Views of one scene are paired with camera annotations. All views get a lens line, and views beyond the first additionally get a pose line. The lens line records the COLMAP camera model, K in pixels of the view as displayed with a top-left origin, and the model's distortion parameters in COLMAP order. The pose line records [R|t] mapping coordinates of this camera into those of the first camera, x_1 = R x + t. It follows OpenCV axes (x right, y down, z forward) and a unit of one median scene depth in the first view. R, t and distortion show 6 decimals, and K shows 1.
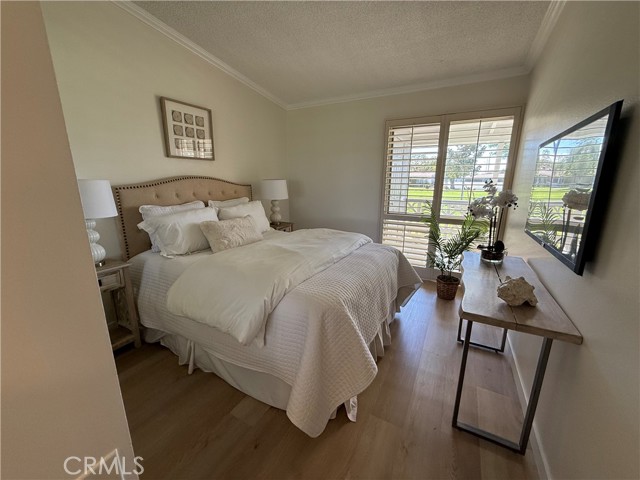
lens RADIAL K [[256.8, 0, 317.7], [0, 256.8, 240.6], [0, 0, 1]] dist [0.000399, 0.001576]
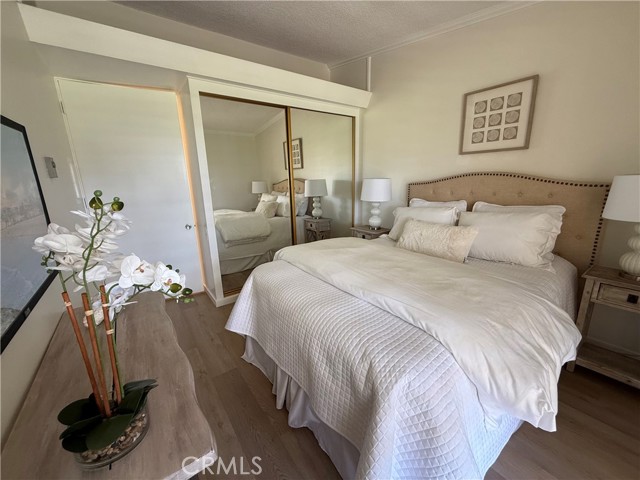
lens RADIAL K [[256.8, 0, 319.6], [0, 256.8, 241.4], [0, 0, 1]] dist [0.000399, 0.001576]
pose [[-0.396551, 0.223211, -0.890463, 0.553948], [-0.191847, 0.928422, 0.318162, -0.204782], [0.897743, 0.297000, -0.325345, 0.854302]]
